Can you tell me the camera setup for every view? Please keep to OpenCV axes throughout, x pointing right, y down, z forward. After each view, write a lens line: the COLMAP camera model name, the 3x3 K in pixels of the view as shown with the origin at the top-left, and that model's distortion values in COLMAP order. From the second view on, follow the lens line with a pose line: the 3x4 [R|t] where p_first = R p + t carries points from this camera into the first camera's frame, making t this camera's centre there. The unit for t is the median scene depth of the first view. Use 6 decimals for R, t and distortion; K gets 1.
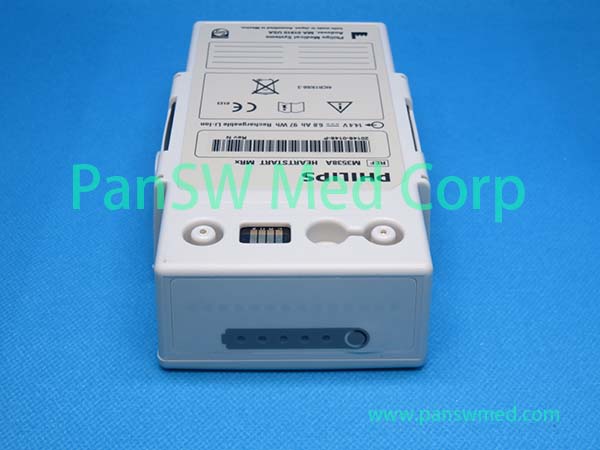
lens RADIAL K [[983.1, 0, 300.6], [0, 983.1, 226.4], [0, 0, 1]] dist [-0.138686, 0.000000]
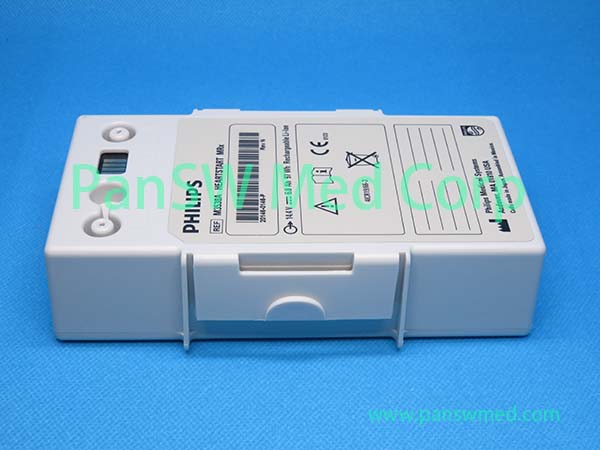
lens RADIAL K [[983.1, 0, 303.8], [0, 983.1, 224.9], [0, 0, 1]] dist [-0.138686, 0.000000]
pose [[0.029246, 0.615396, -0.787676, 0.809706], [-0.633840, 0.620742, 0.461440, -0.544208], [0.772911, 0.485765, 0.408216, 0.632231]]
